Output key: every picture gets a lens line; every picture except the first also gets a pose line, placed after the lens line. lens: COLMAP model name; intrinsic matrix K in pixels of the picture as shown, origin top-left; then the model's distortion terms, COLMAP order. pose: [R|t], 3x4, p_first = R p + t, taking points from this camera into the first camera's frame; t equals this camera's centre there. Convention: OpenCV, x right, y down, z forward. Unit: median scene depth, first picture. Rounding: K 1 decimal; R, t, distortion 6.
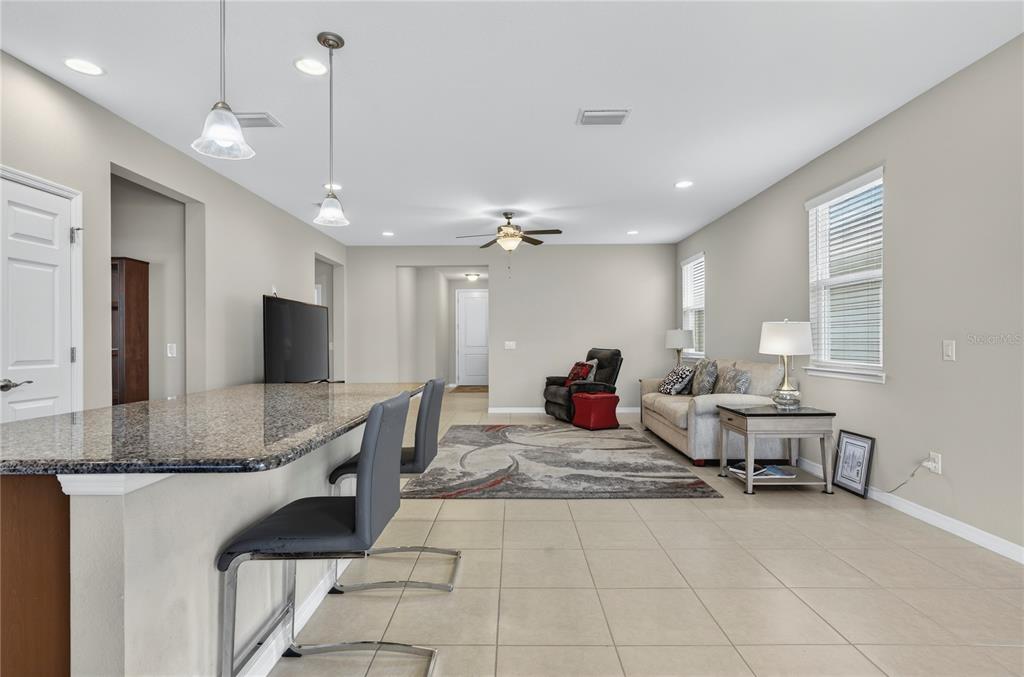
lens RADIAL K [[502.0, 0, 508.0], [0, 502.0, 338.4], [0, 0, 1]] dist [0.003268, 0.002549]
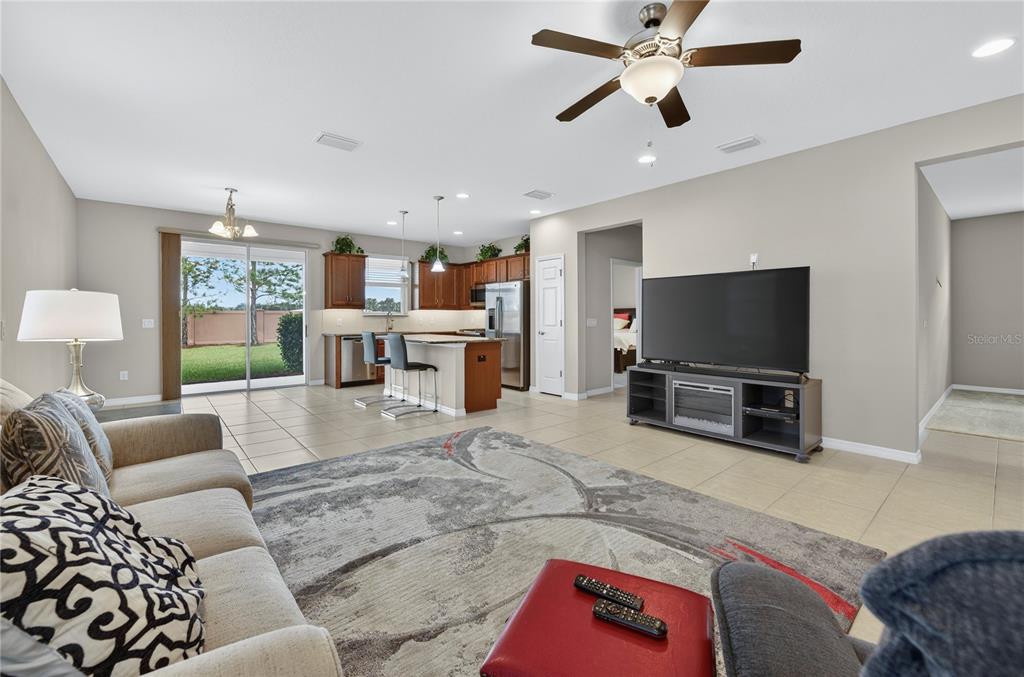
lens RADIAL K [[423.2, 0, 518.5], [0, 423.2, 315.2], [0, 0, 1]] dist [-0.011835, 0.008645]
pose [[-0.735578, 0.001366, -0.677439, 0.496244], [0.009738, 0.999916, -0.008557, 0.007568], [0.677370, -0.012892, -0.735529, 1.800379]]
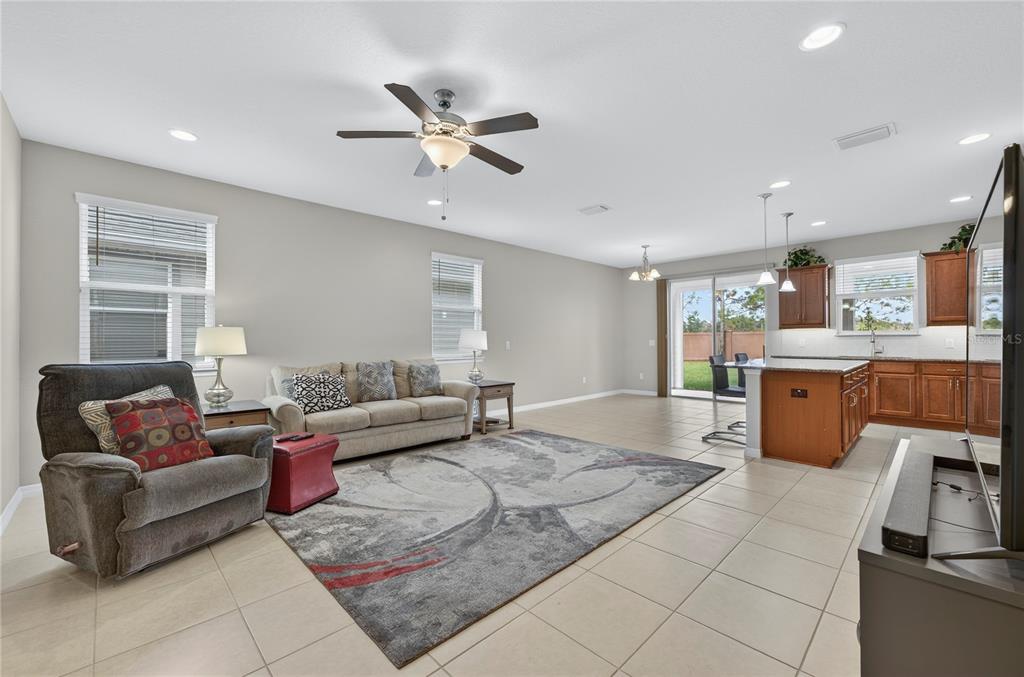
lens RADIAL K [[423.2, 0, 505.8], [0, 423.2, 335.8], [0, 0, 1]] dist [-0.011835, 0.008645]
pose [[-0.708942, 0.015336, 0.705100, -0.523347], [0.003647, 0.999830, -0.018079, 0.010742], [-0.705257, -0.010246, -0.708878, 1.925313]]
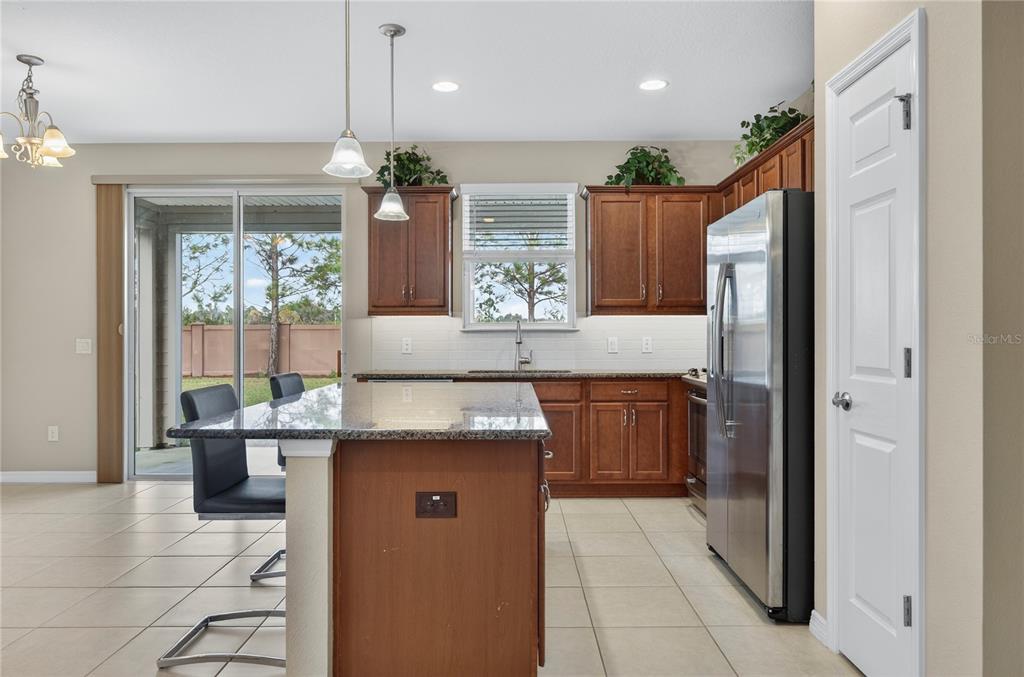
lens RADIAL K [[699.4, 0, 511.4], [0, 699.4, 338.8], [0, 0, 1]] dist [0.000078, 0.002052]
pose [[-0.999933, 0.006419, -0.009581, -0.367366], [0.006457, 0.999971, -0.004009, 0.007761], [0.009555, -0.004071, -0.999946, 1.275884]]
